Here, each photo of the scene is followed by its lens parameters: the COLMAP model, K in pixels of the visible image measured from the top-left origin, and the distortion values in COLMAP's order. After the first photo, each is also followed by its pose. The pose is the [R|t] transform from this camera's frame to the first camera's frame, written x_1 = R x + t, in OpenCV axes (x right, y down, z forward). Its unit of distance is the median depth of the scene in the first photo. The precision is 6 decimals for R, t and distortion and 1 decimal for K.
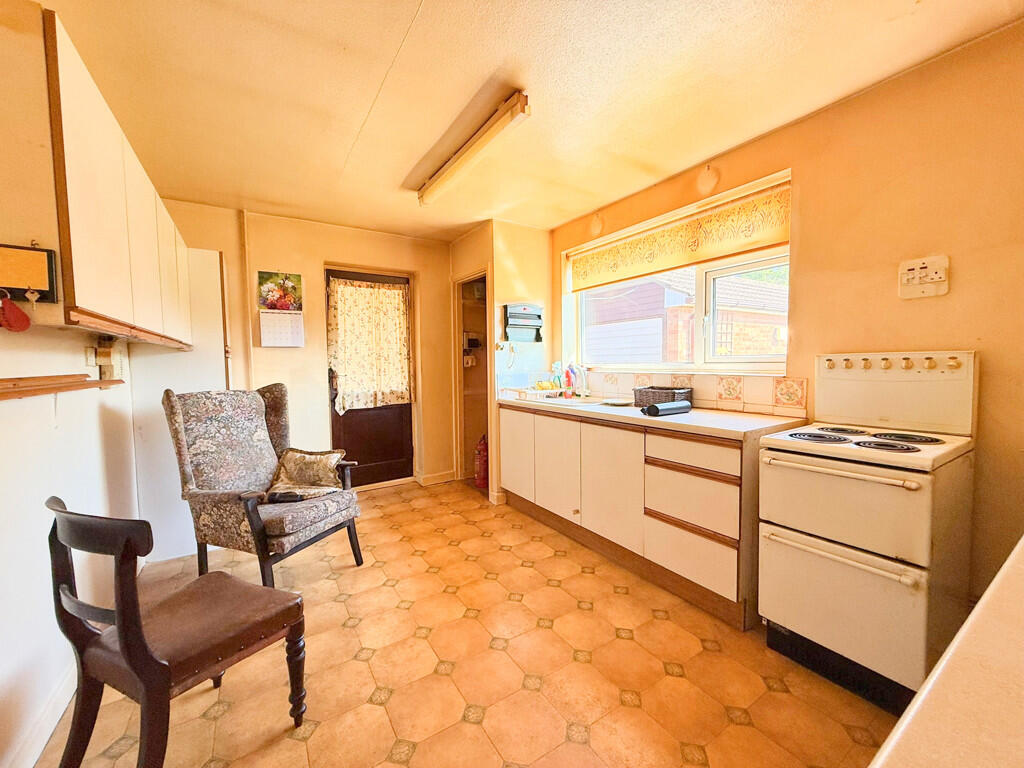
lens RADIAL K [[409.4, 0, 510.6], [0, 409.4, 382.6], [0, 0, 1]] dist [-0.000052, -0.000050]
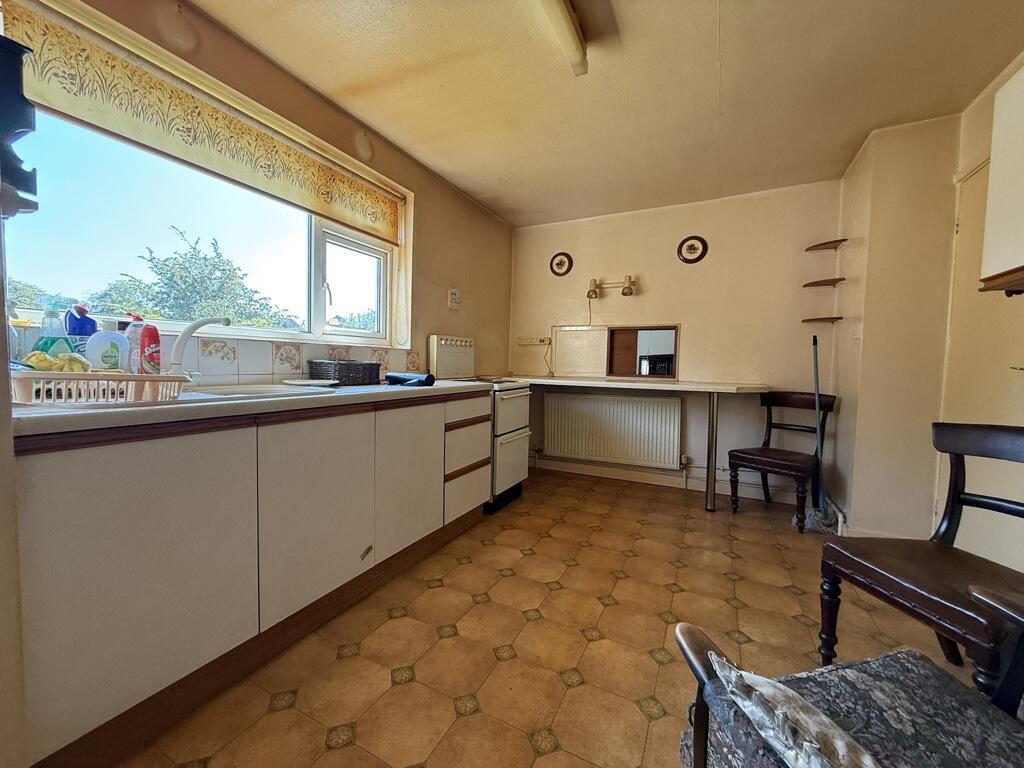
lens RADIAL K [[409.4, 0, 506.3], [0, 409.4, 383.6], [0, 0, 1]] dist [-0.000052, -0.000050]
pose [[-0.513788, -0.037988, 0.857076, -0.609151], [0.032102, 0.997468, 0.063455, 0.019996], [-0.857316, 0.060116, -0.511268, 1.380274]]
